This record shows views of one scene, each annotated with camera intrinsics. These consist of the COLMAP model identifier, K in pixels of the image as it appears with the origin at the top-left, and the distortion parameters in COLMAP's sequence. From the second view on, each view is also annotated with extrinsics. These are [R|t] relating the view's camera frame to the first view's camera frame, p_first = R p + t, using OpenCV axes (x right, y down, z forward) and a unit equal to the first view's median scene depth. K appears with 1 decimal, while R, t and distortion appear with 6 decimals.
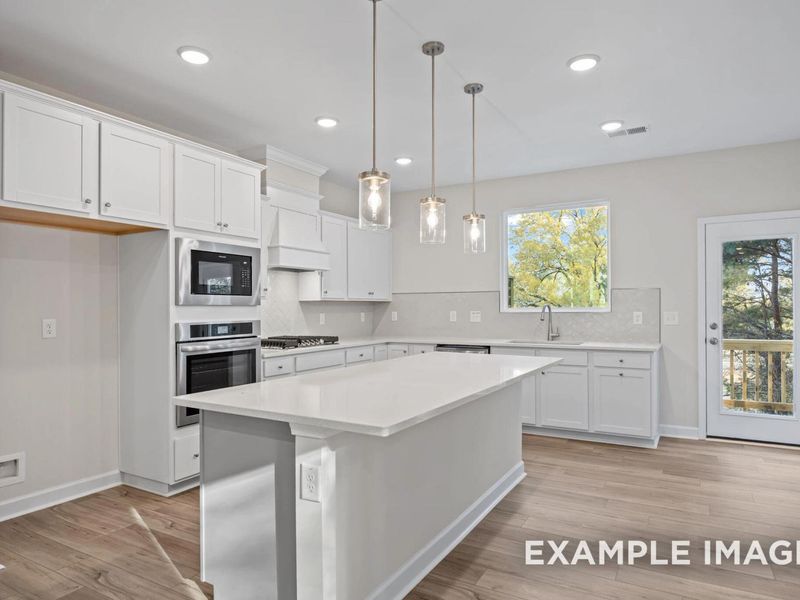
lens RADIAL K [[499.6, 0, 400.0], [0, 499.6, 300.0], [0, 0, 1]] dist [0.000526, 0.001135]
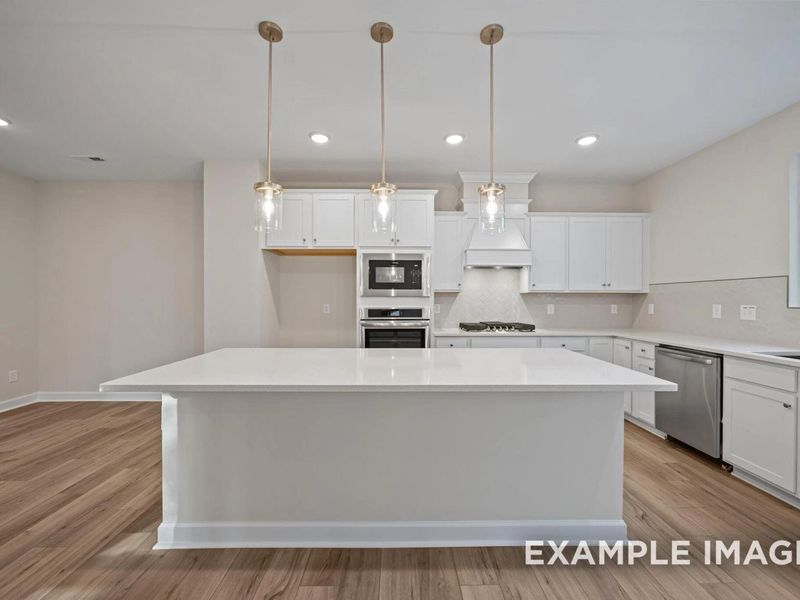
lens RADIAL K [[335.3, 0, 400.0], [0, 335.3, 300.0], [0, 0, 1]] dist [-0.001802, -0.000054]
pose [[0.522334, 0.008573, -0.852698, 0.455602], [0.006176, 0.999885, 0.013836, 0.007368], [0.852719, -0.012493, 0.522221, 0.479472]]
